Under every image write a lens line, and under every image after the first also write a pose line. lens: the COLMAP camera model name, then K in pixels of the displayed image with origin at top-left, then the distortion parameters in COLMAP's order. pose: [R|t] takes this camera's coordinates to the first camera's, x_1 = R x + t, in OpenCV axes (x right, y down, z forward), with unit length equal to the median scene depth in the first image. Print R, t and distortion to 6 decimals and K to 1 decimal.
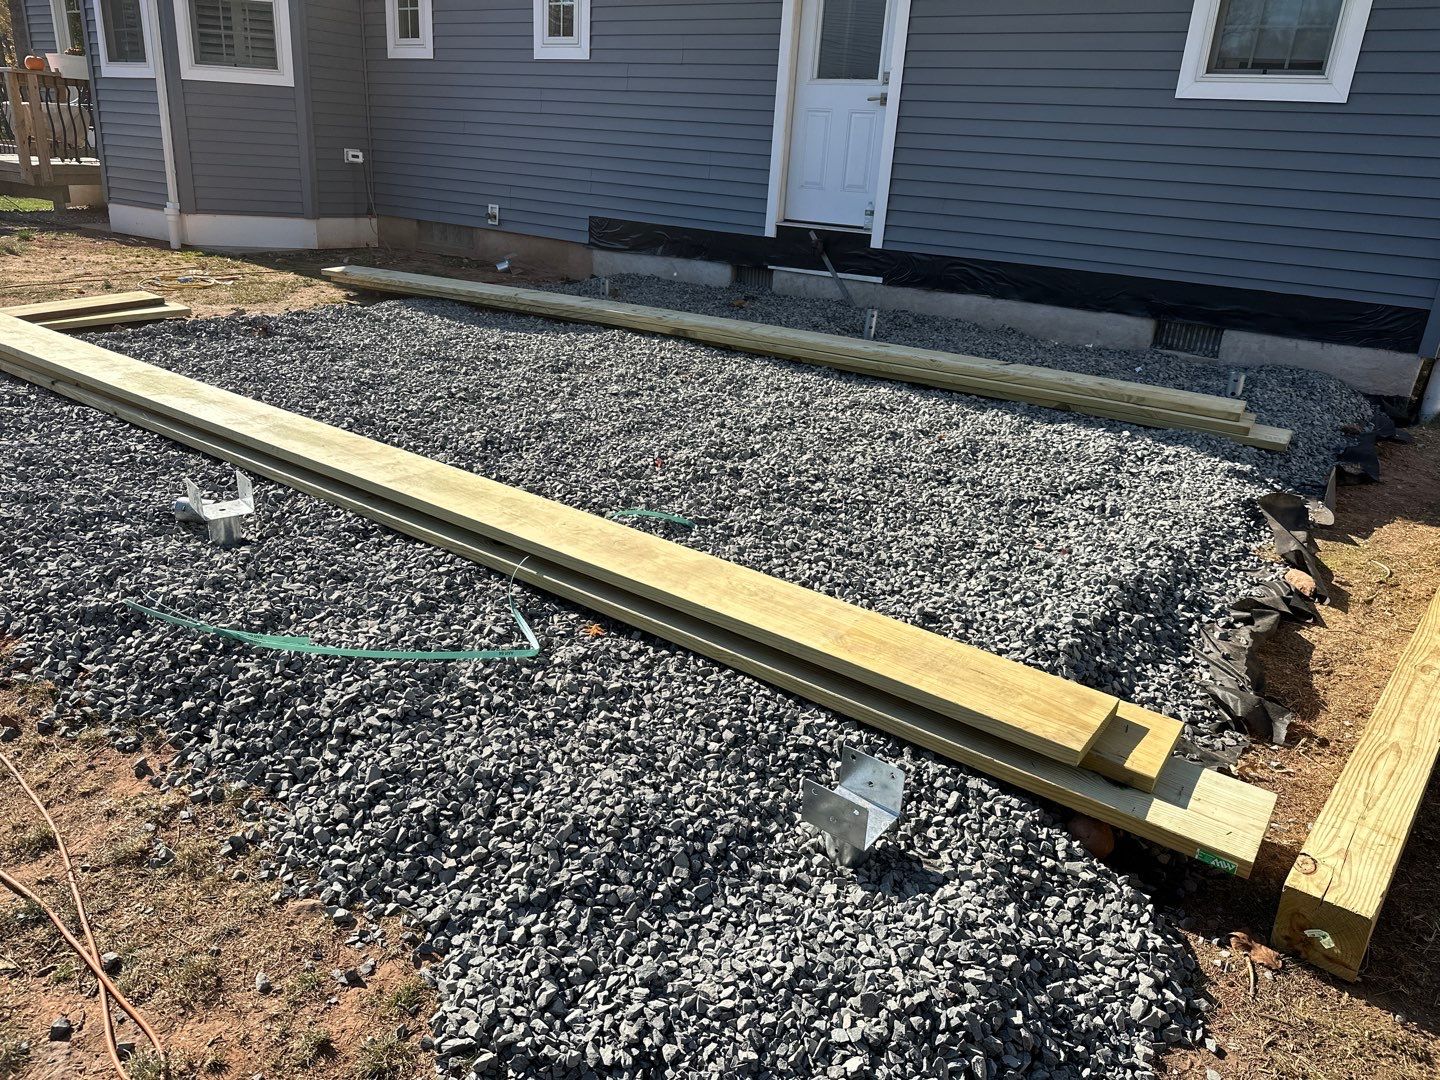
lens RADIAL K [[1037.6, 0, 708.4], [0, 1037.6, 539.5], [0, 0, 1]] dist [-0.000406, -0.005089]
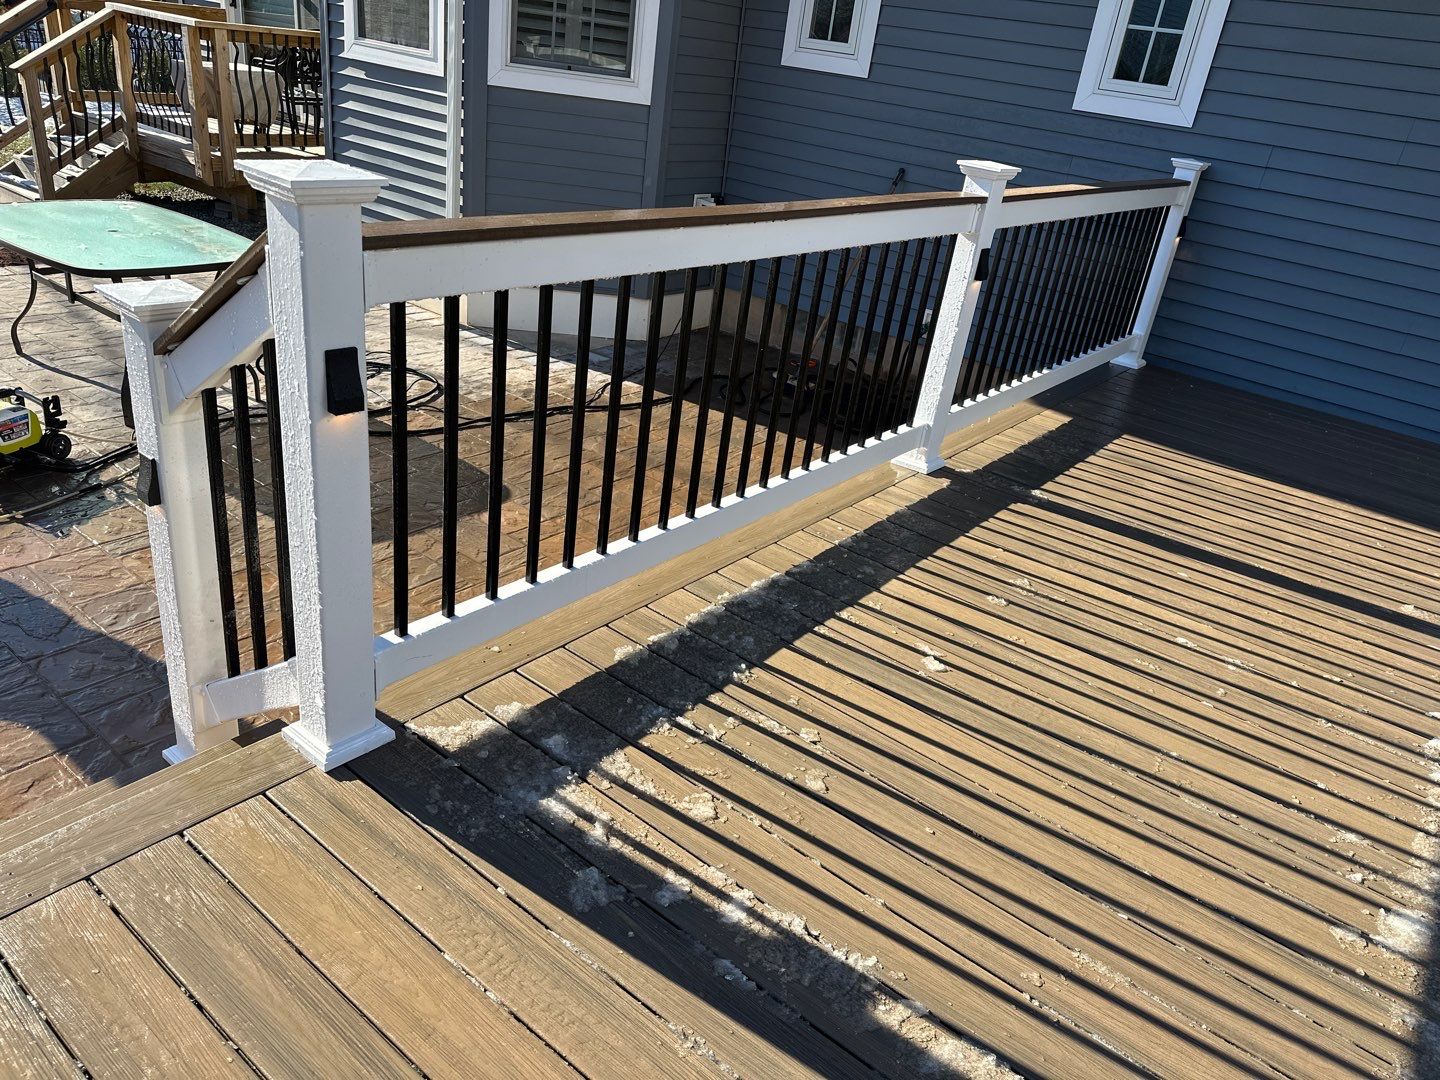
lens RADIAL K [[1037.6, 0, 708.4], [0, 1037.6, 539.5], [0, 0, 1]] dist [-0.000406, -0.005089]
pose [[0.997248, 0.073500, -0.009667, -0.339024], [-0.072258, 0.992867, 0.094833, -0.228321], [0.016569, -0.093874, 0.995446, 0.316544]]
